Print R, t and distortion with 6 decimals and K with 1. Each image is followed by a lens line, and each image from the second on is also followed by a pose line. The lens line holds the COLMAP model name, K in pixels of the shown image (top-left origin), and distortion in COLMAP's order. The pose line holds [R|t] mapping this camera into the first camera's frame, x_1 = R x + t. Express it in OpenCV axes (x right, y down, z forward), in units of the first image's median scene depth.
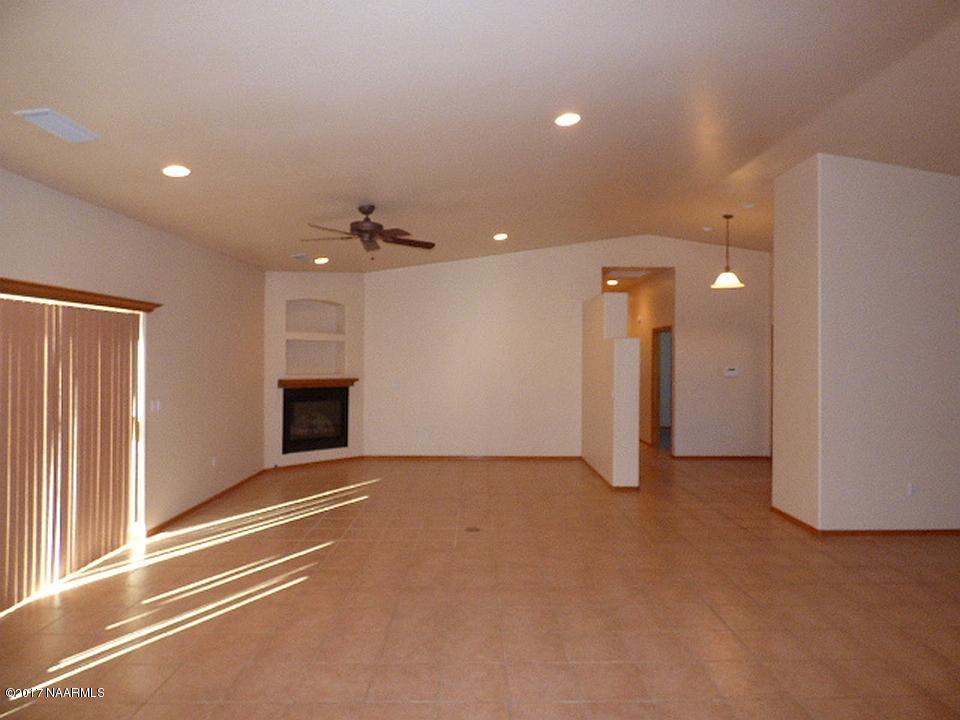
lens RADIAL K [[572.2, 0, 480.0], [0, 572.2, 360.0], [0, 0, 1]] dist [-0.004027, -0.014723]
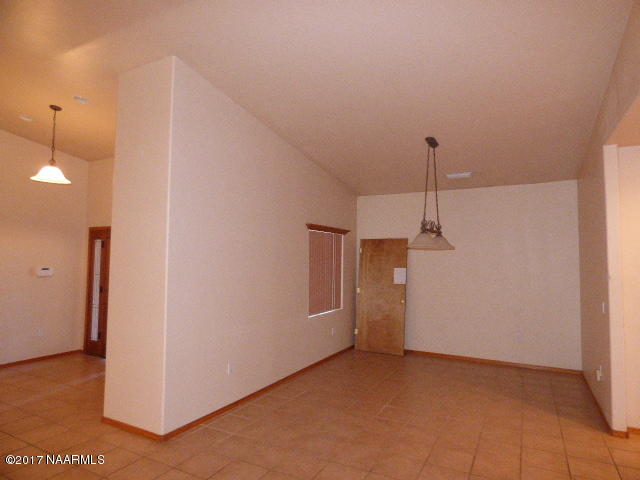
lens RADIAL K [[381.5, 0, 320.0], [0, 381.5, 240.0], [0, 0, 1]] dist [-0.004027, -0.014723]
pose [[0.462056, 0.059040, 0.884883, 0.092294], [-0.007666, 0.998010, -0.062585, 0.004867], [-0.886818, 0.022134, 0.461589, 0.324787]]
